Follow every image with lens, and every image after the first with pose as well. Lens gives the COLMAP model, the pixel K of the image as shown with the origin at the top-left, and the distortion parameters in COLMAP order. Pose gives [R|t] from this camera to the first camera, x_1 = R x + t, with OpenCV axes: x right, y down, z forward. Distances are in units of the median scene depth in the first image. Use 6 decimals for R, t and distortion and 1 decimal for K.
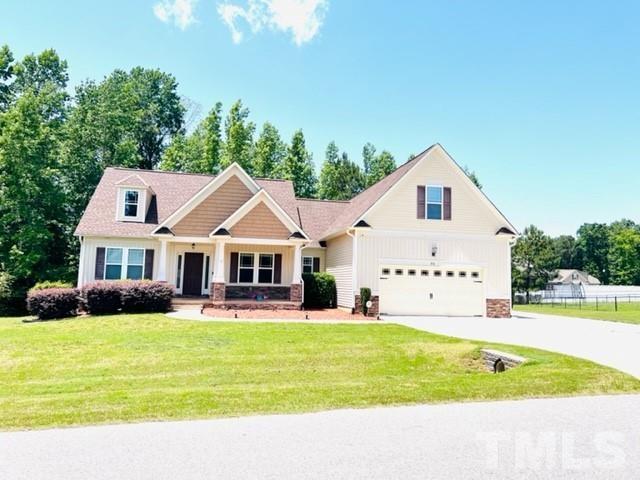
lens RADIAL K [[481.9, 0, 320.0], [0, 481.9, 240.0], [0, 0, 1]] dist [0.098253, -0.137873]
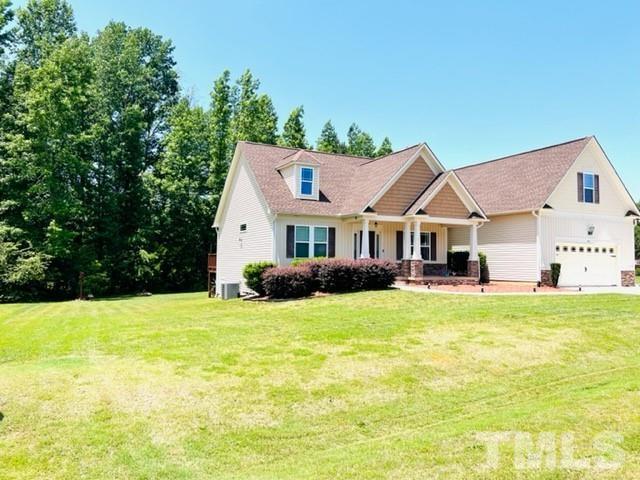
lens RADIAL K [[481.9, 0, 320.0], [0, 481.9, 240.0], [0, 0, 1]] dist [0.098253, -0.137873]
pose [[0.967627, -0.001624, 0.252380, -0.655845], [-0.010810, 0.998795, 0.047876, -0.002723], [-0.252153, -0.049054, 0.966443, 0.041629]]
